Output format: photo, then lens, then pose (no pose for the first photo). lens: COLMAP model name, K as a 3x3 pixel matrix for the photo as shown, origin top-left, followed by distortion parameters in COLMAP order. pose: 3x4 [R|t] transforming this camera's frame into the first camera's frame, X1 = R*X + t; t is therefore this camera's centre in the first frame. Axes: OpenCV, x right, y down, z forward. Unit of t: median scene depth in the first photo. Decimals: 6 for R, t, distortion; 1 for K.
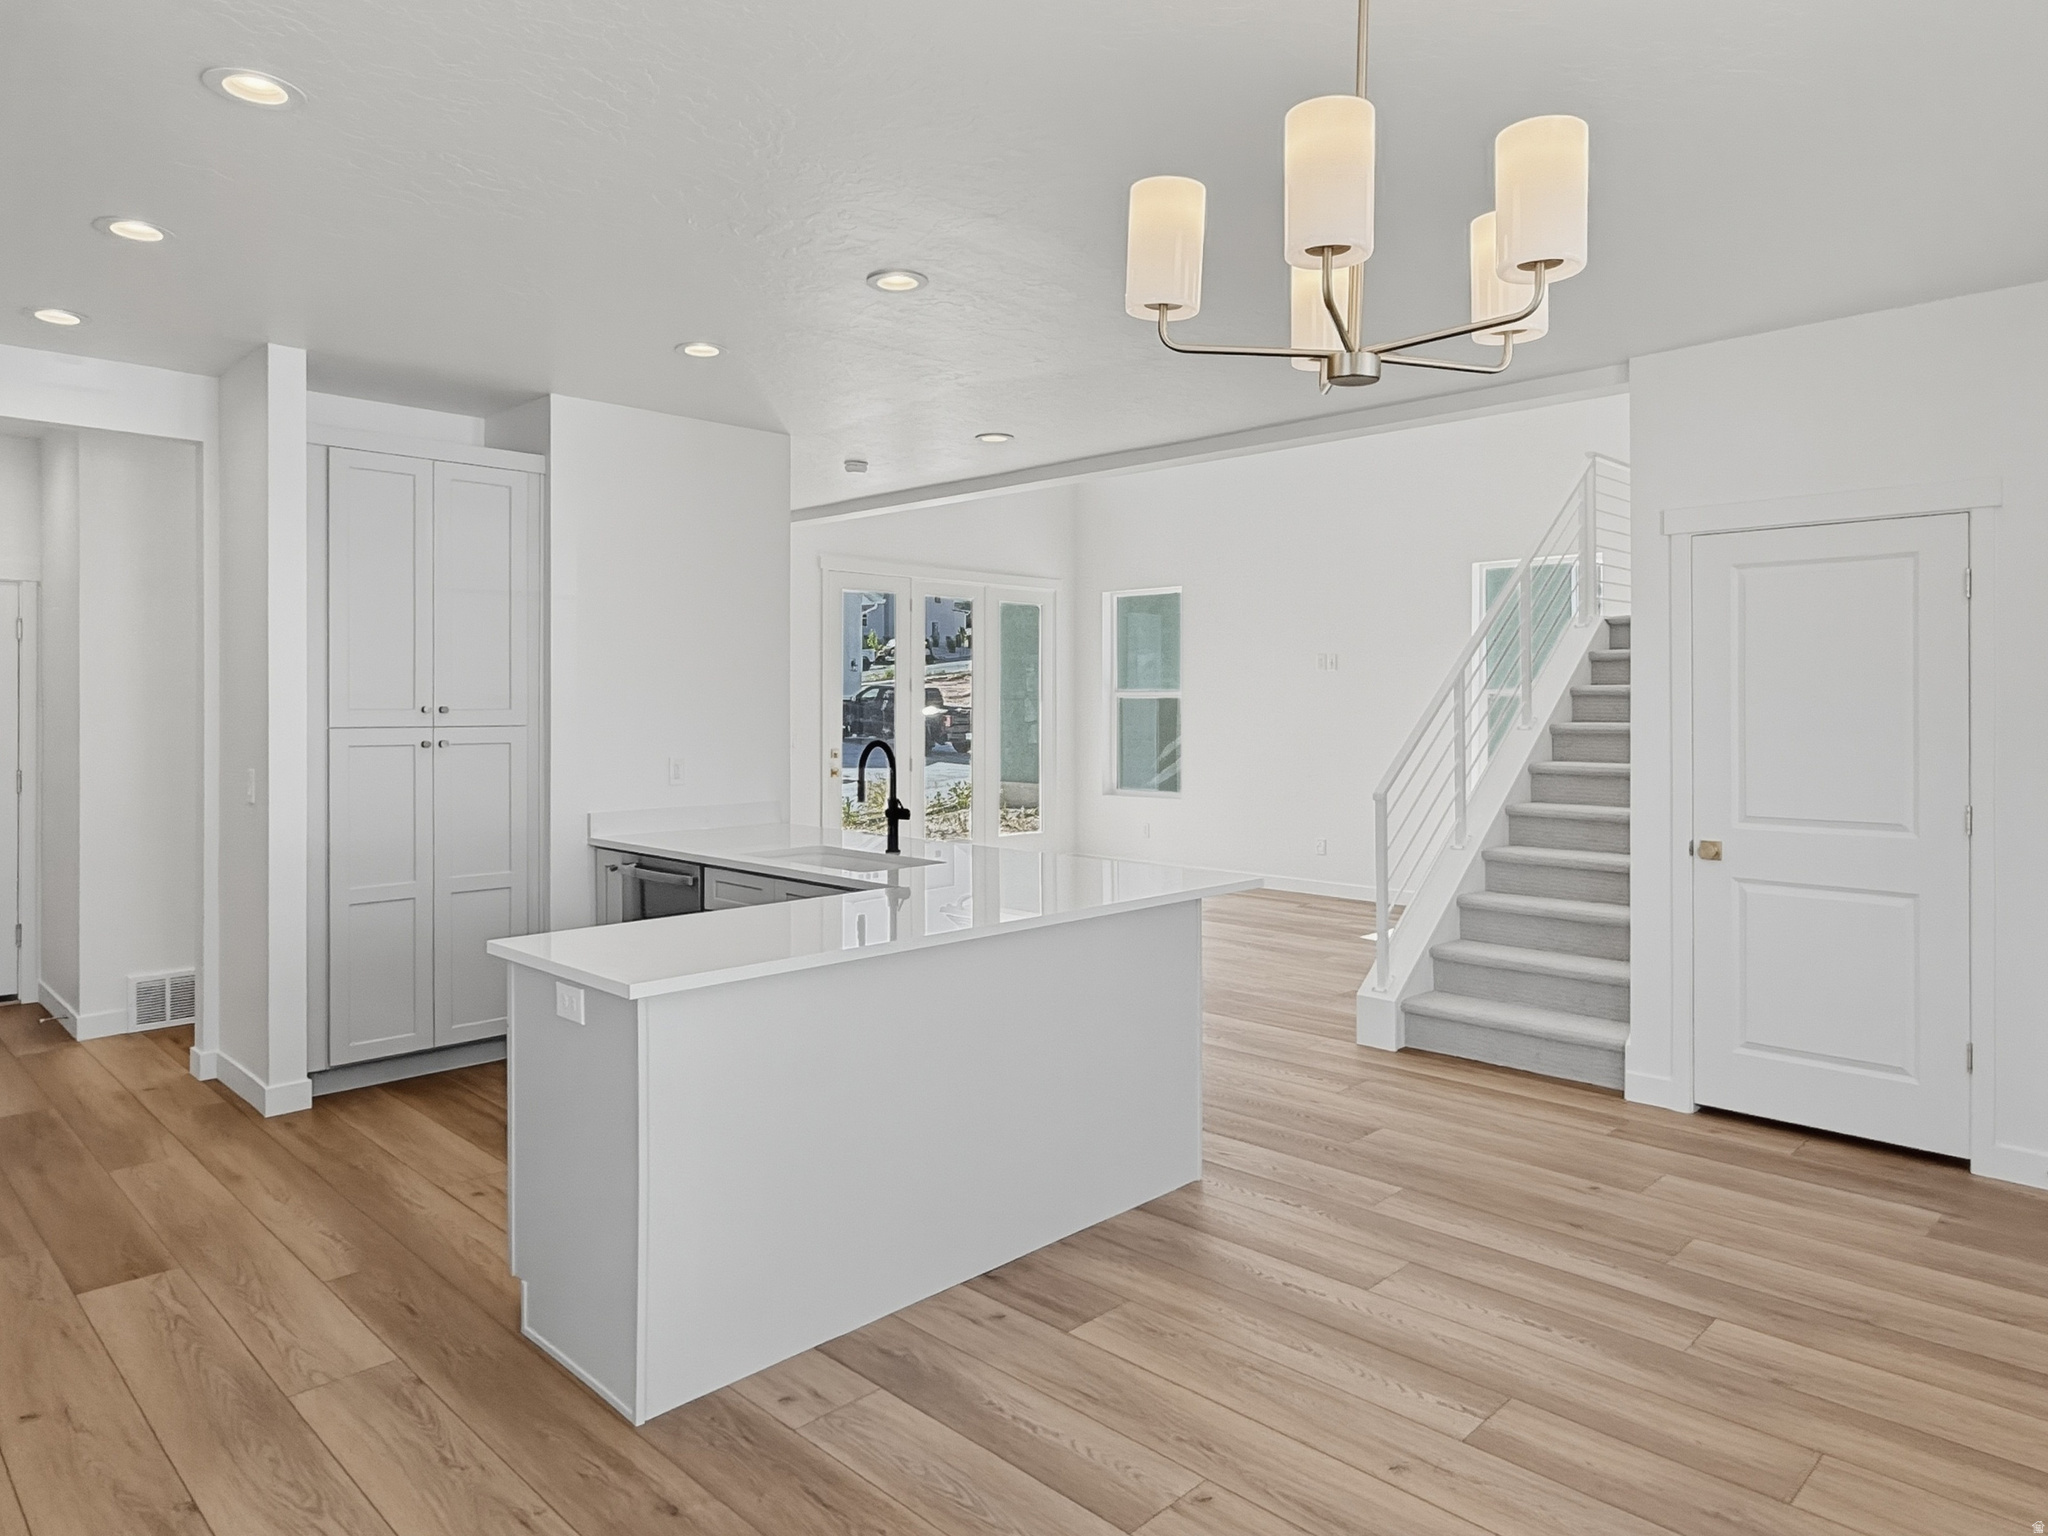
lens RADIAL K [[1285.5, 0, 1029.0], [0, 1285.5, 719.8], [0, 0, 1]] dist [-0.003382, -0.003560]
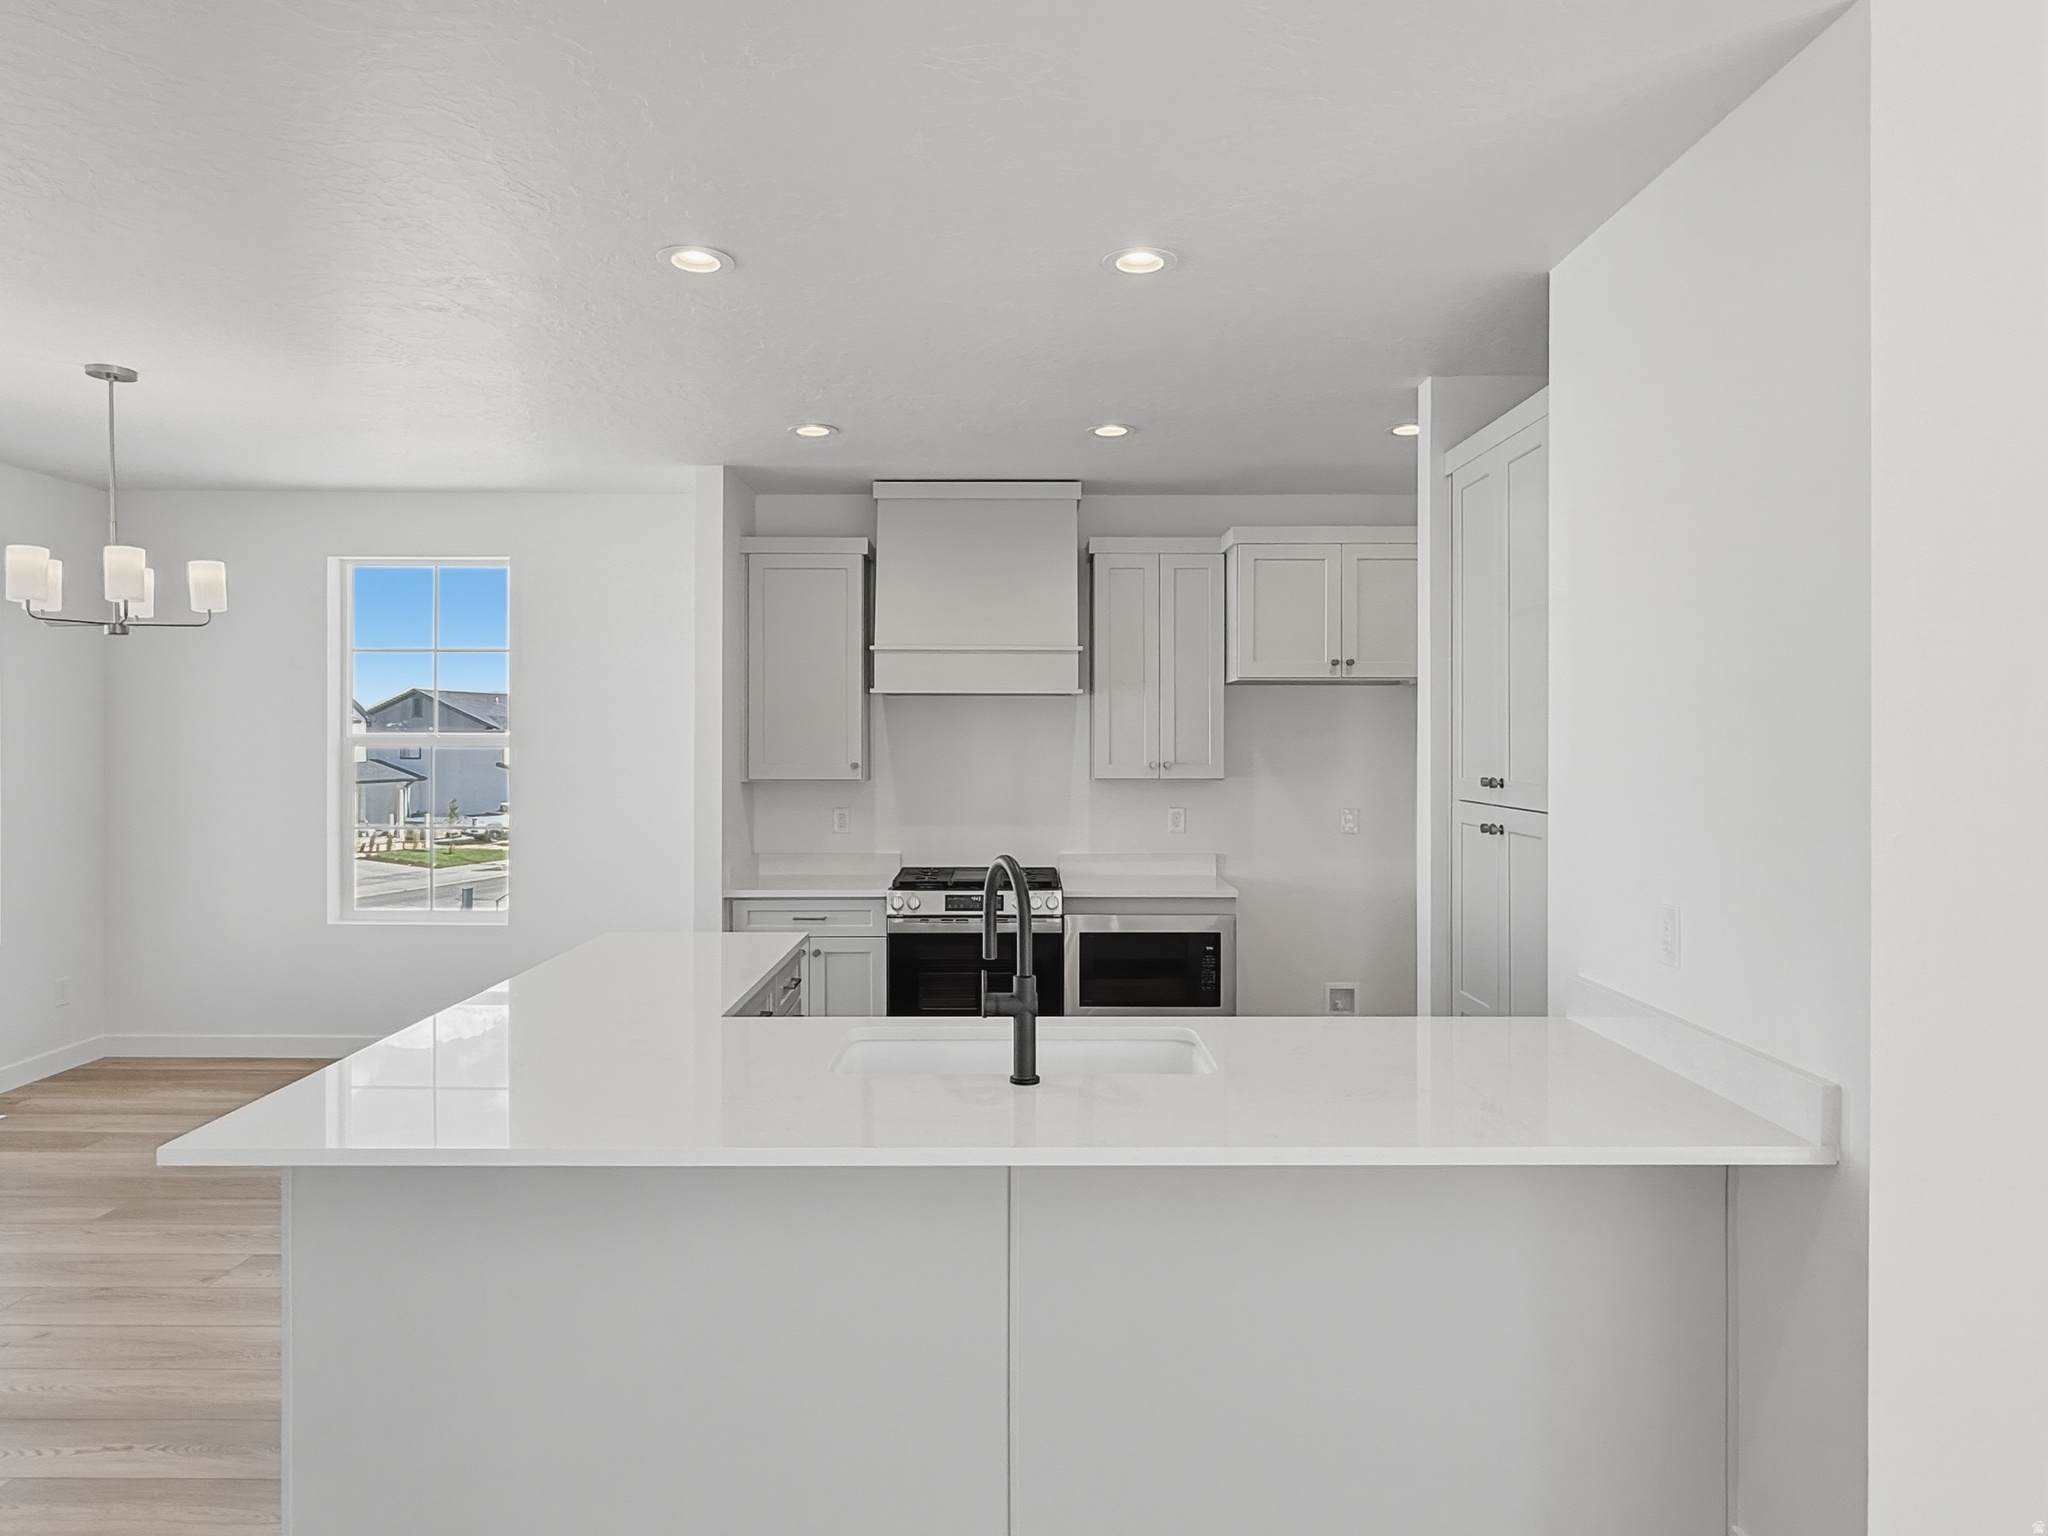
lens RADIAL K [[1253.8, 0, 1028.4], [0, 1253.8, 737.1], [0, 0, 1]] dist [0.005499, -0.000809]
pose [[-0.711521, -0.002230, -0.702662, 0.267276], [-0.010035, 0.999925, 0.006989, -0.040783], [0.702594, 0.012024, -0.711490, 1.492028]]
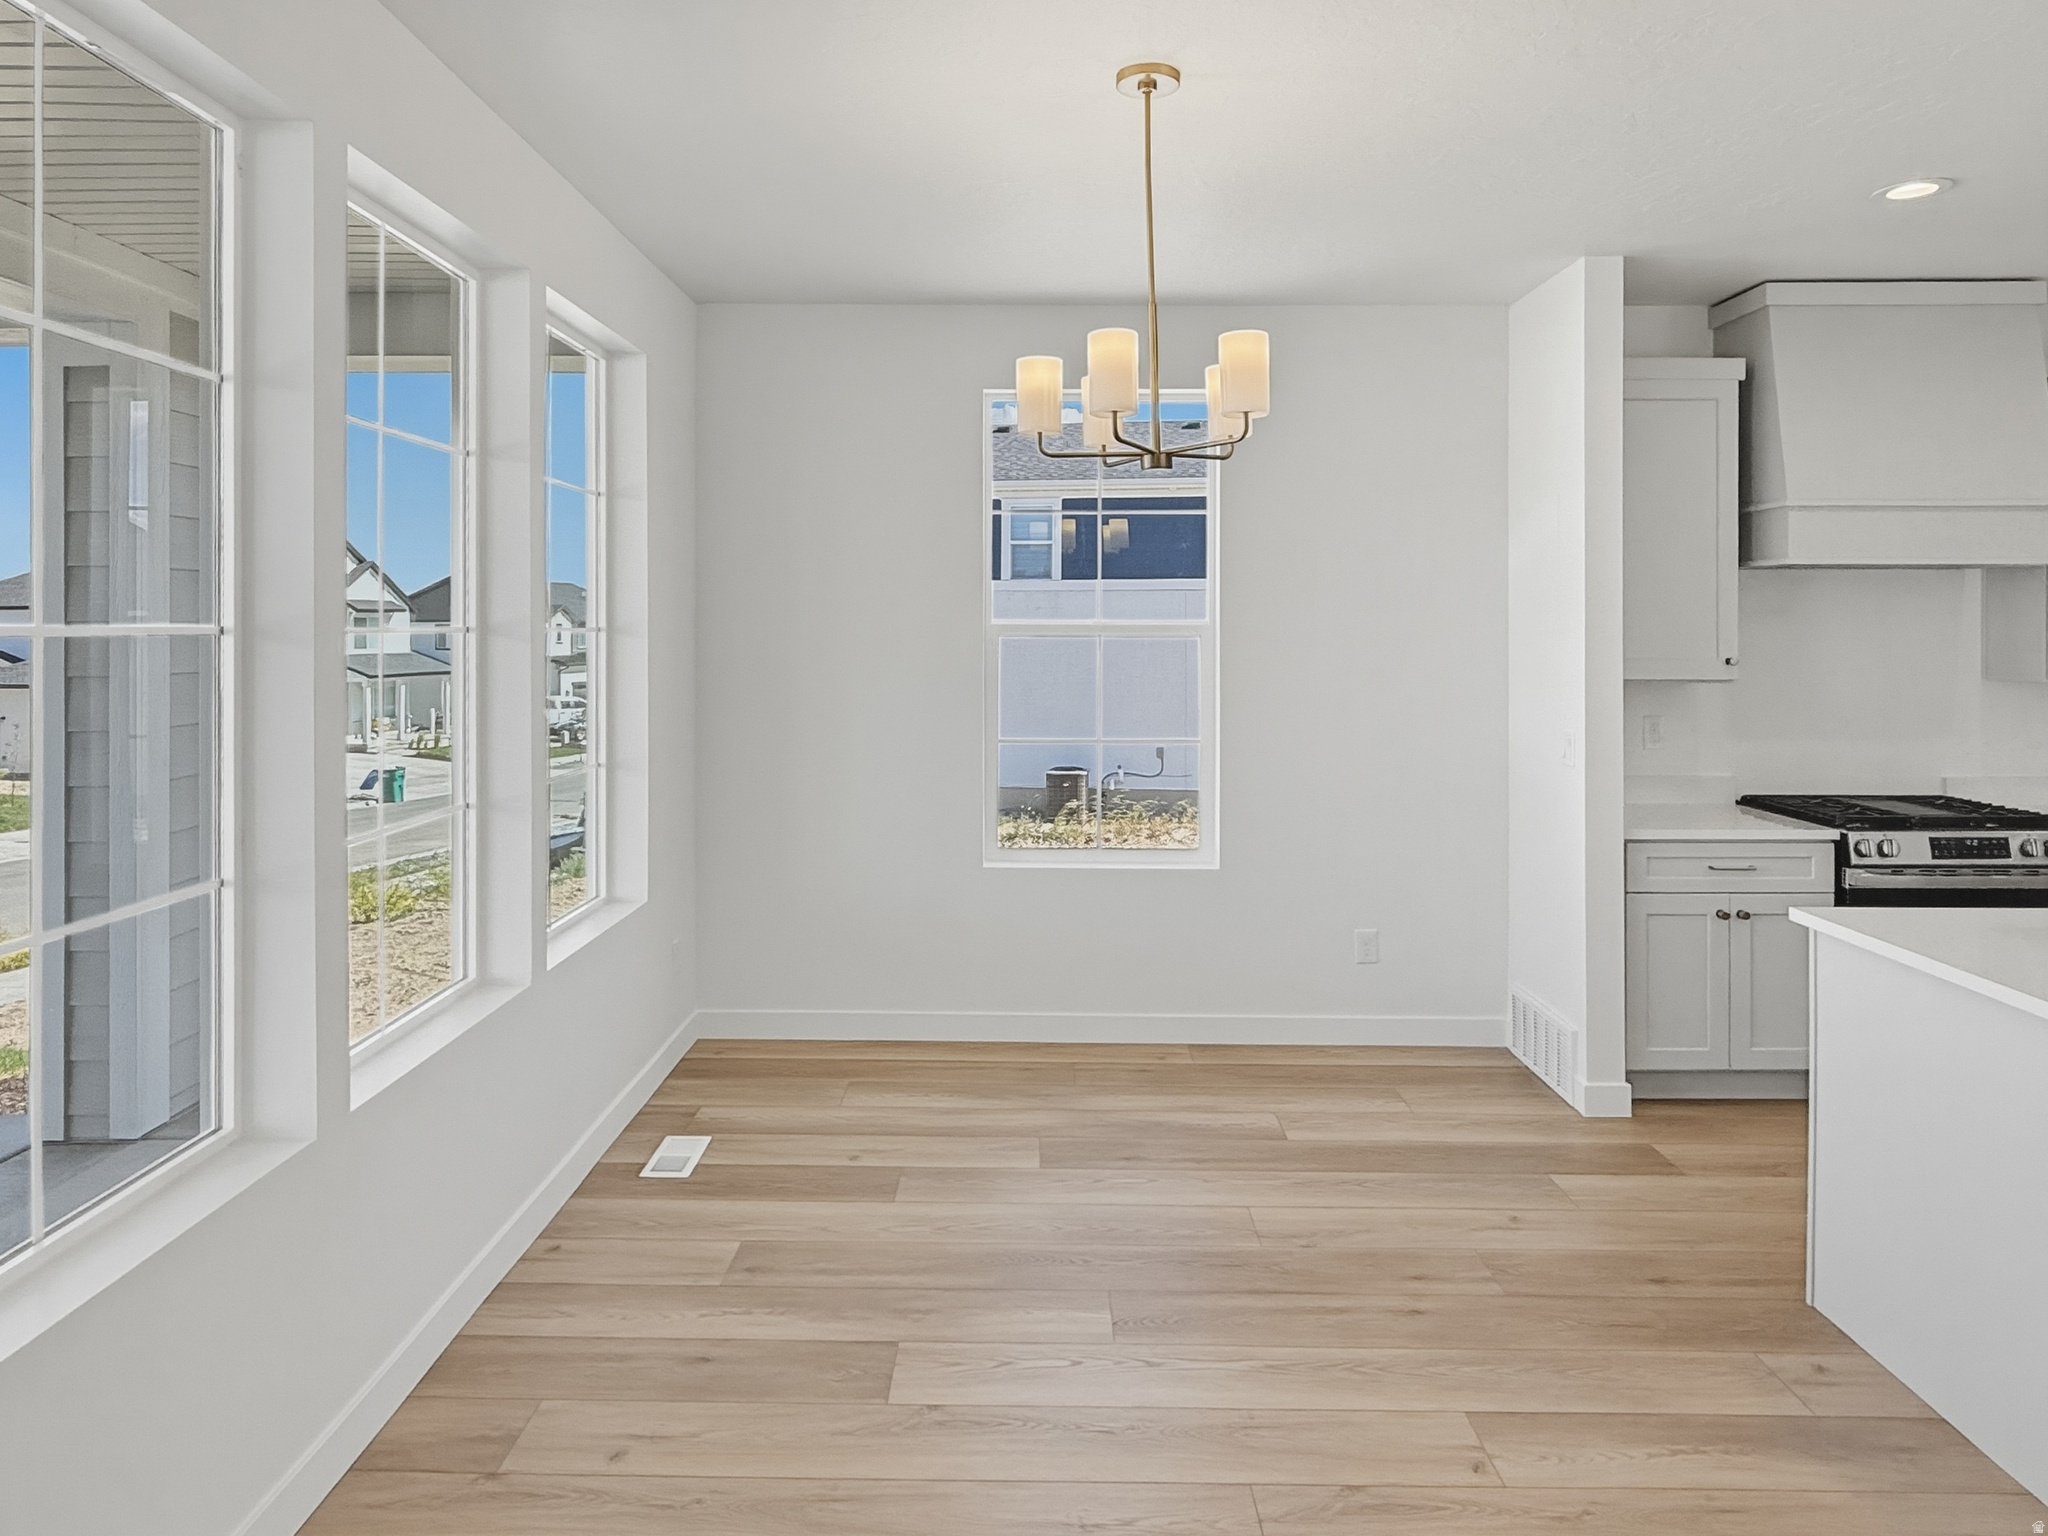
lens RADIAL K [[1313.4, 0, 1014.8], [0, 1313.4, 629.4], [0, 0, 1]] dist [-0.001593, -0.001033]
pose [[-0.720779, -0.000840, -0.693165, 0.591294], [-0.009930, 0.999909, 0.009114, -0.028981], [0.693094, 0.013452, -0.720721, 0.790236]]
